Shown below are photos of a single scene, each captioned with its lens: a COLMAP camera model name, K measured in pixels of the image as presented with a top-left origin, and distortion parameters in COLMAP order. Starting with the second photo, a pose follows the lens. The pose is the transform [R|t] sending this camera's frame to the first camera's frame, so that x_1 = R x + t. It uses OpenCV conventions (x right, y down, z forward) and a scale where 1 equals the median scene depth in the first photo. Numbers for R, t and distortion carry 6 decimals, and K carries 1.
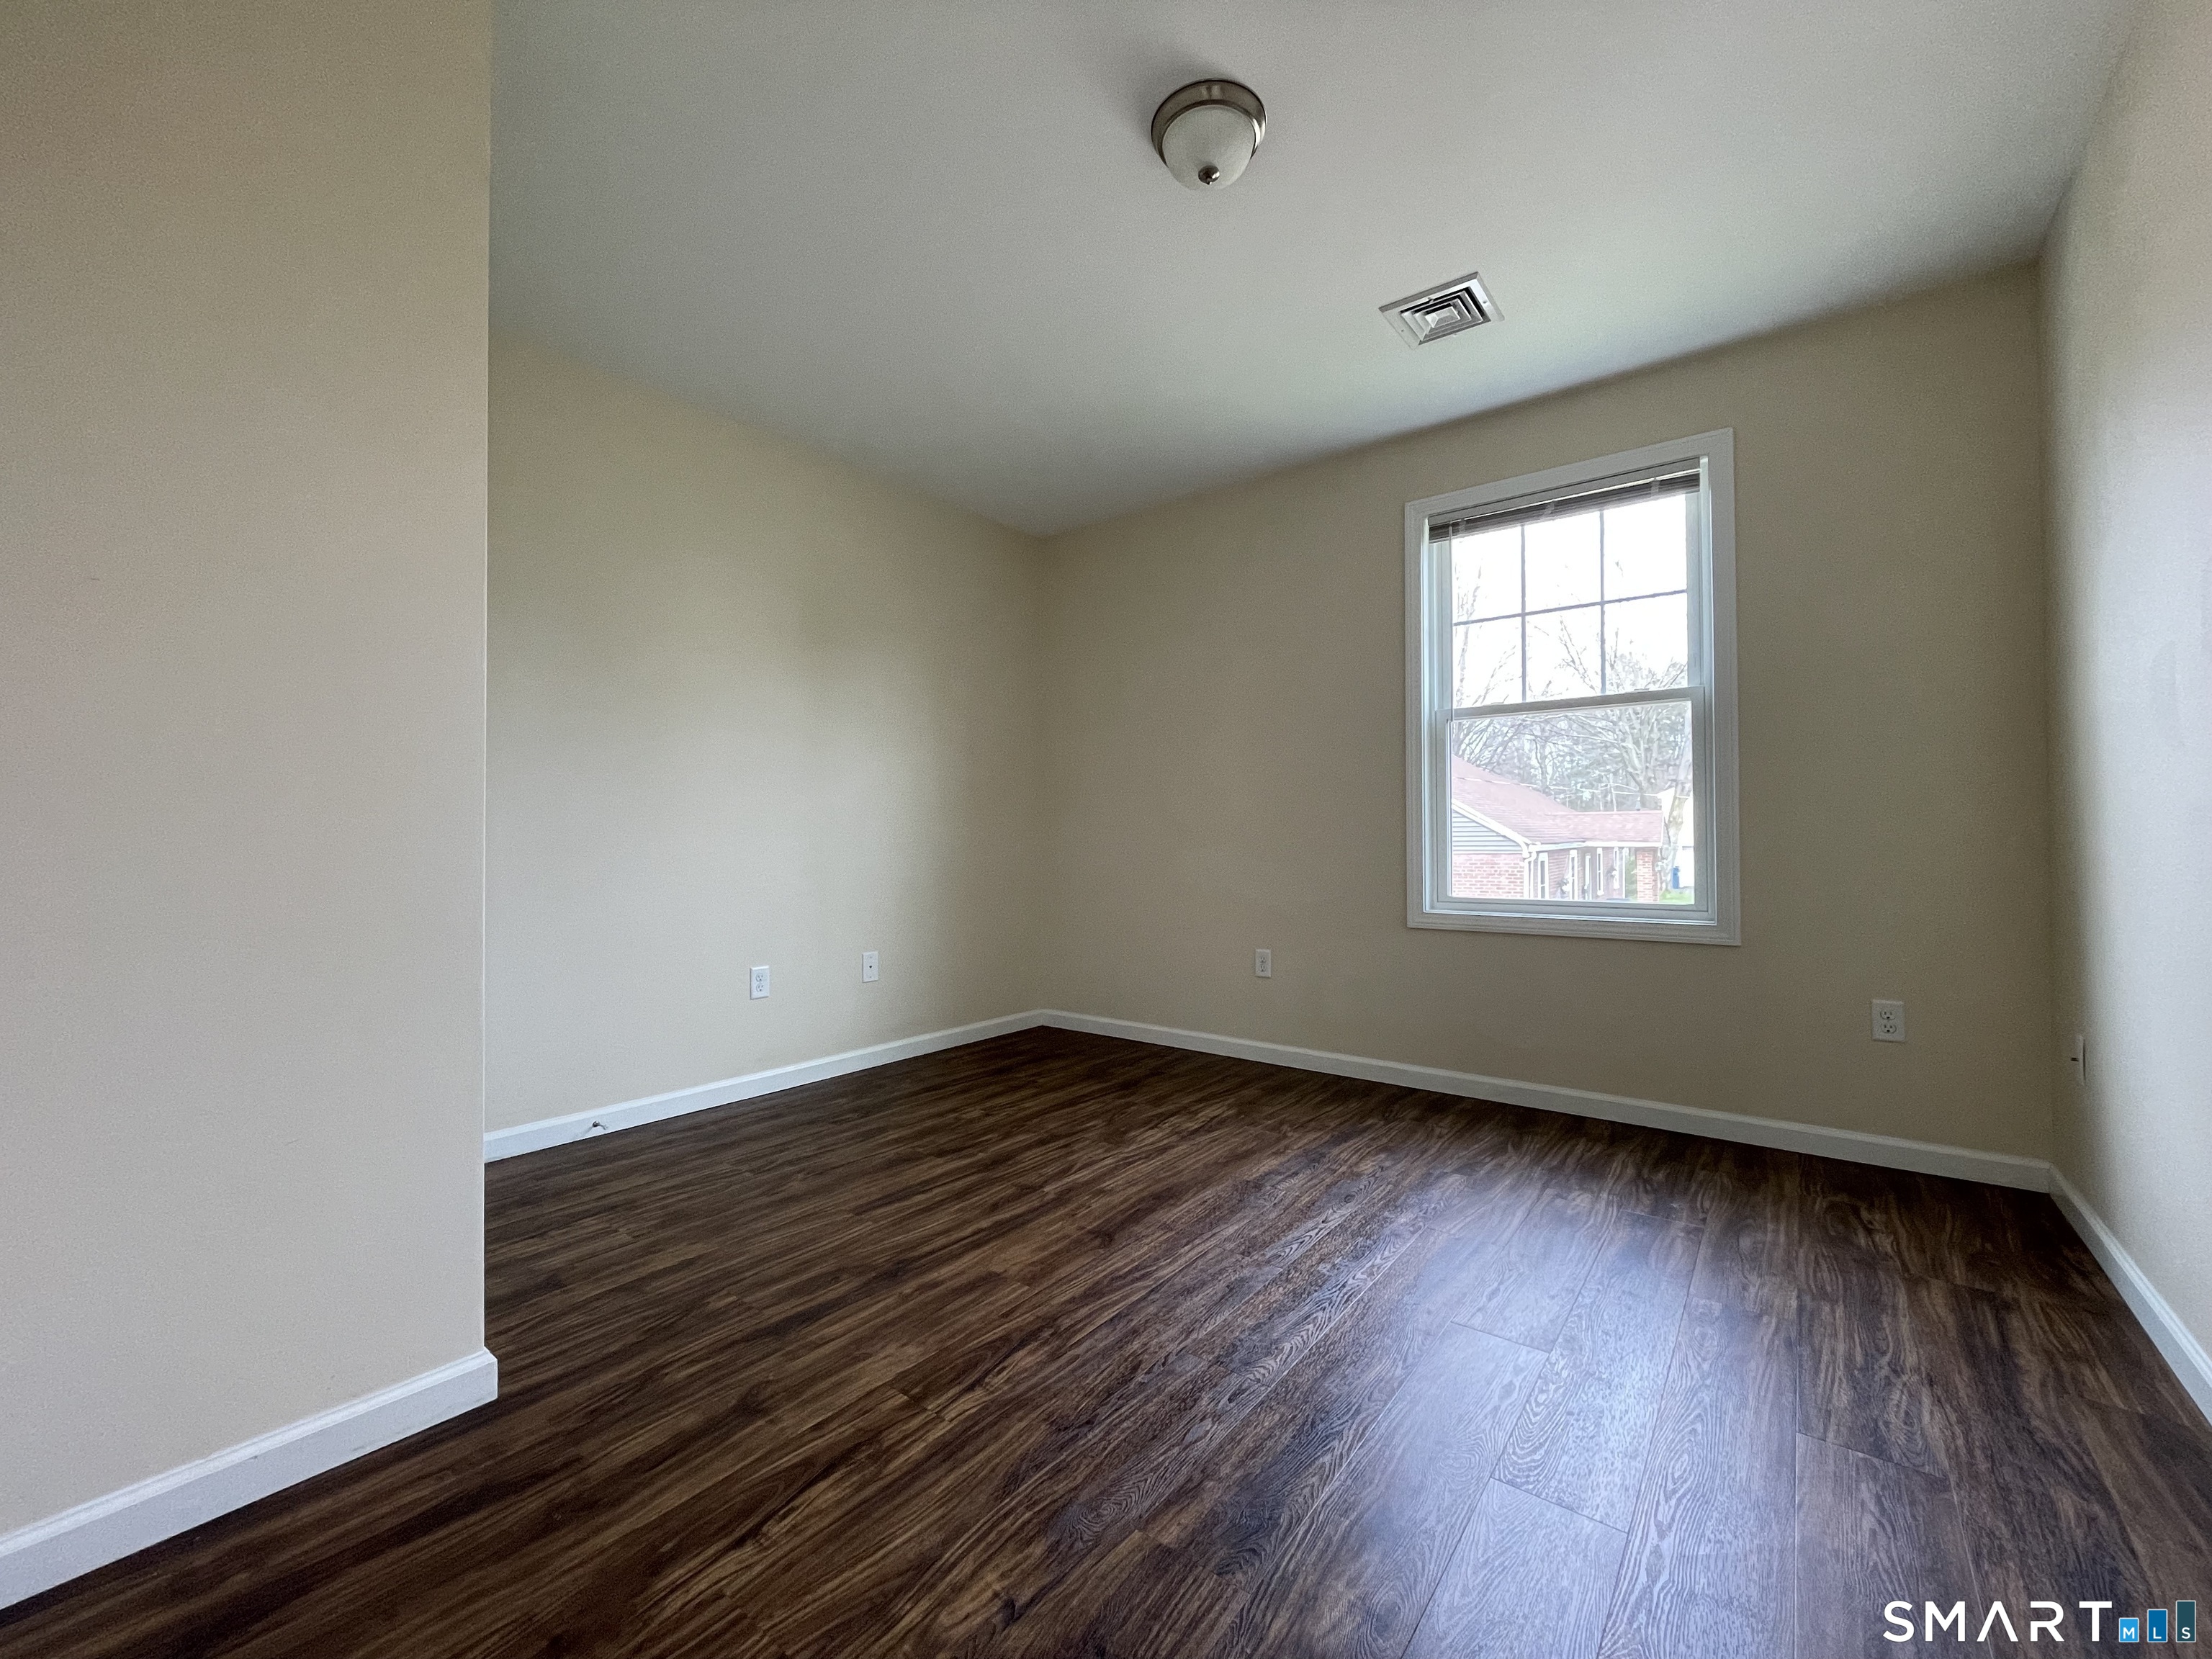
lens RADIAL K [[876.5, 0, 1099.4], [0, 876.5, 832.9], [0, 0, 1]] dist [-0.022360, 0.000360]
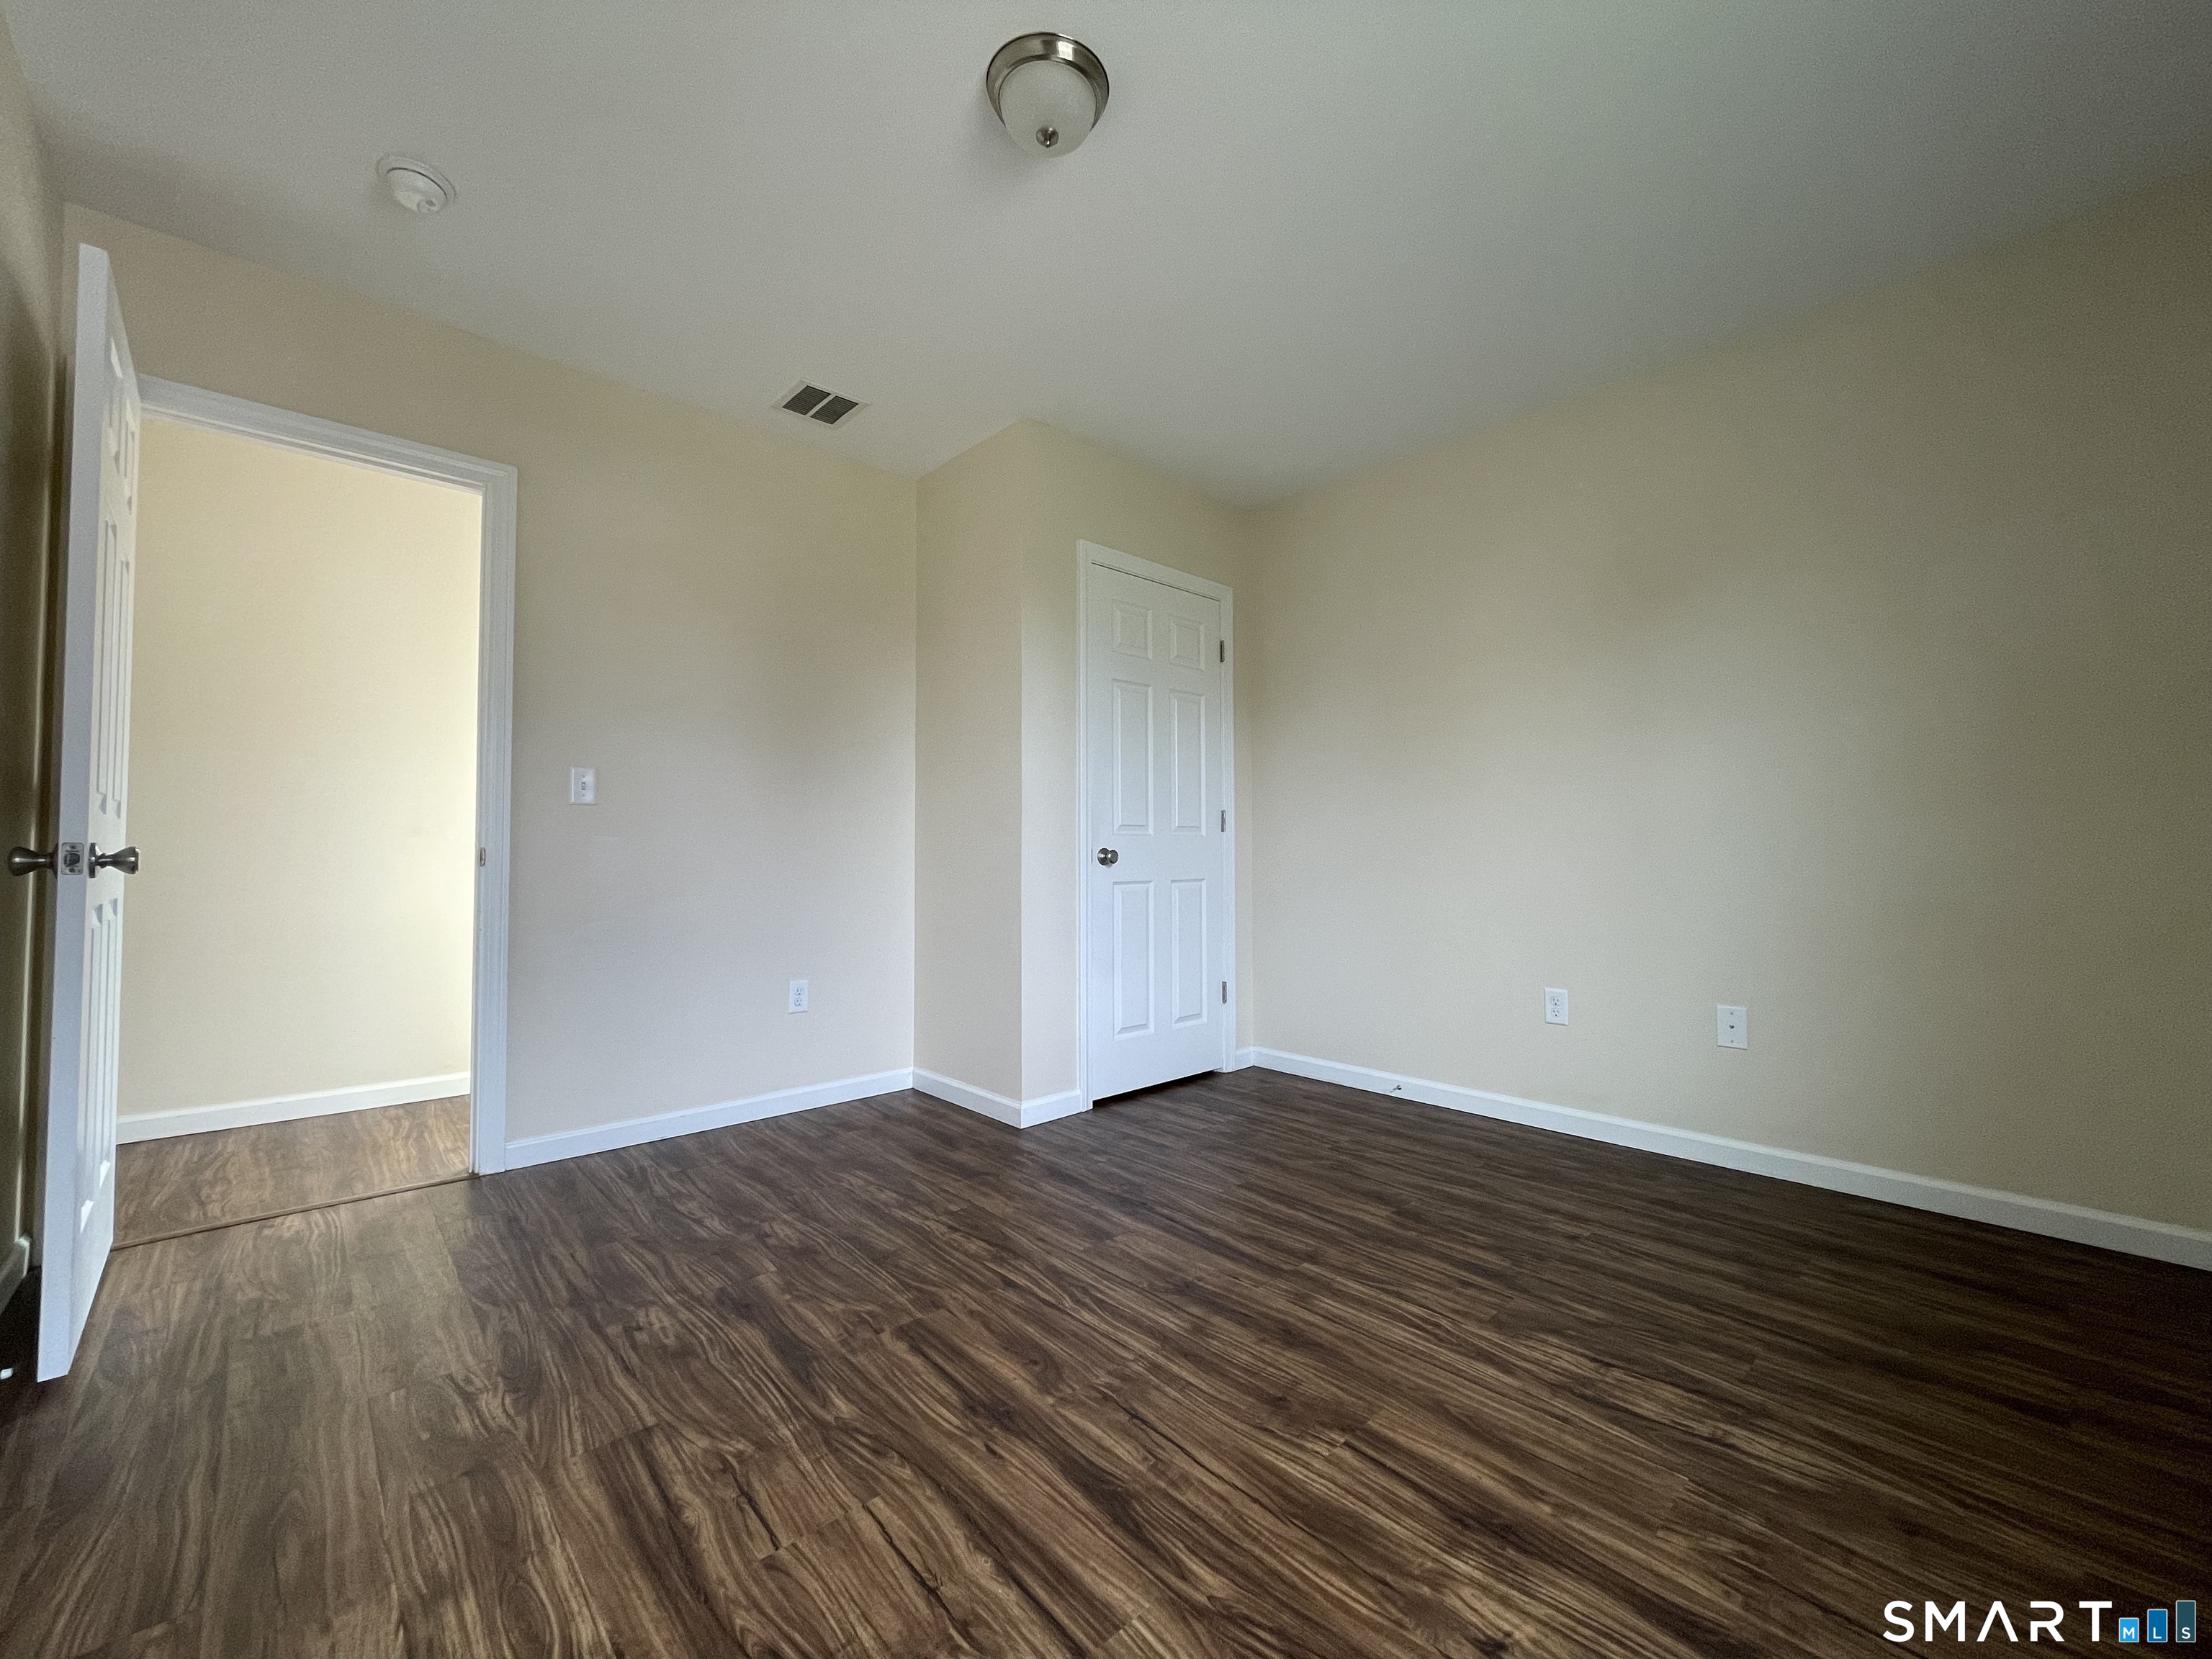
lens RADIAL K [[876.5, 0, 1099.4], [0, 876.5, 832.9], [0, 0, 1]] dist [-0.022360, 0.000360]
pose [[-0.142631, -0.014535, -0.989669, 0.724241], [0.004568, 0.999872, -0.015343, 0.004610], [0.989765, -0.006709, -0.142547, 0.836553]]
